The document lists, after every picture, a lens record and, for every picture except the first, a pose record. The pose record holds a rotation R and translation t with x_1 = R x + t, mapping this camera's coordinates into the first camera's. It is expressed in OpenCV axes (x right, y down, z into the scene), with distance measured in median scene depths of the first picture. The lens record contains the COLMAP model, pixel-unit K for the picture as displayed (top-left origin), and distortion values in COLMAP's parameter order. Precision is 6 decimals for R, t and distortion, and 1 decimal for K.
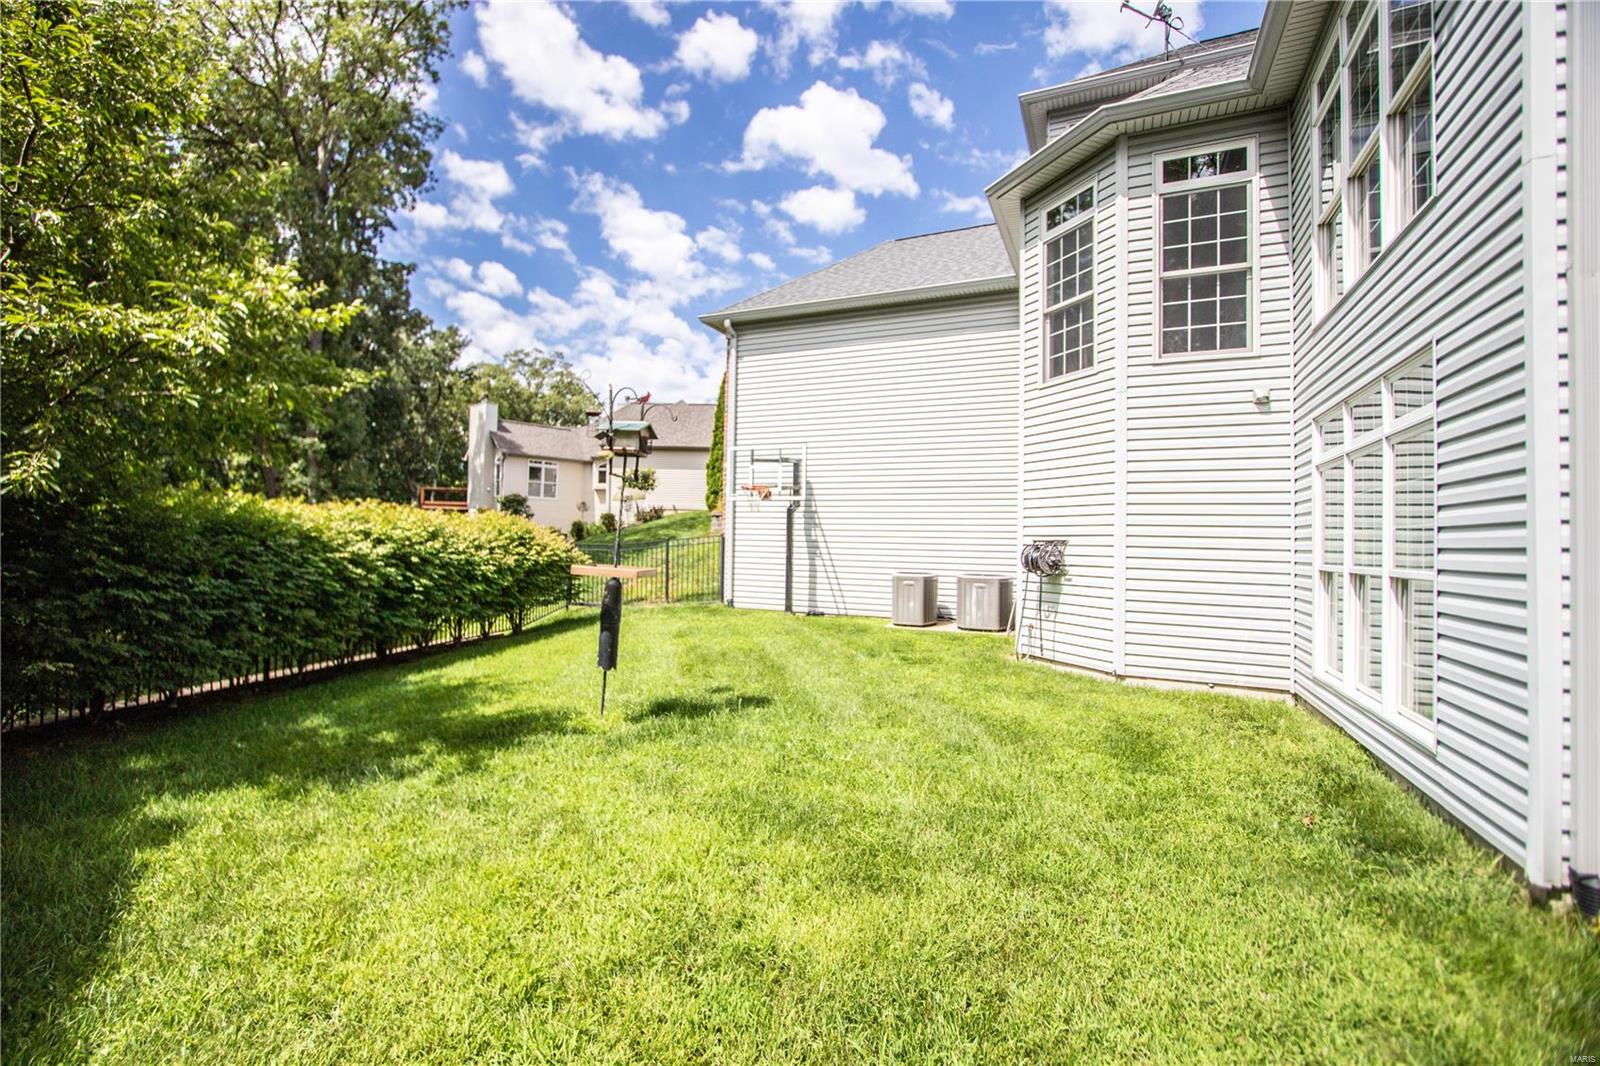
lens RADIAL K [[719.9, 0, 767.5], [0, 719.9, 529.4], [0, 0, 1]] dist [-0.013428, 0.000073]
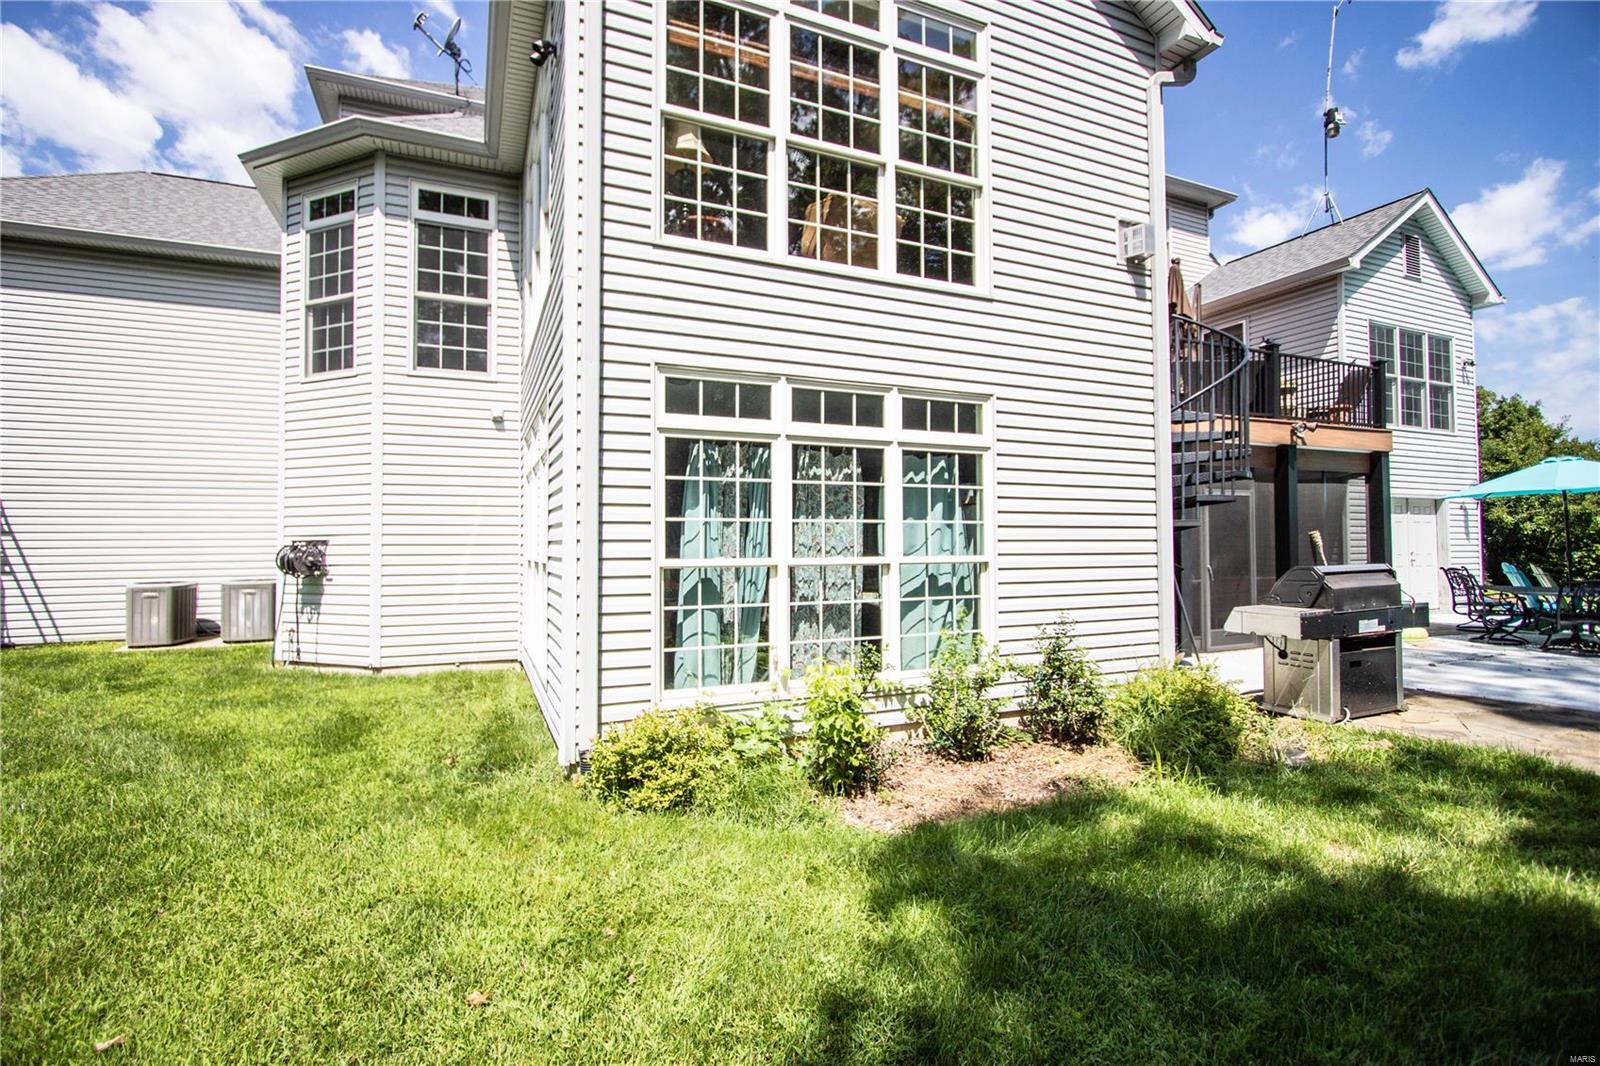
lens RADIAL K [[719.9, 0, 767.5], [0, 719.9, 529.4], [0, 0, 1]] dist [-0.013428, 0.000073]
pose [[0.663371, -0.010164, 0.748222, 0.080165], [0.007395, 0.999948, 0.007027, -0.001822], [-0.748254, 0.000872, 0.663412, -0.107915]]
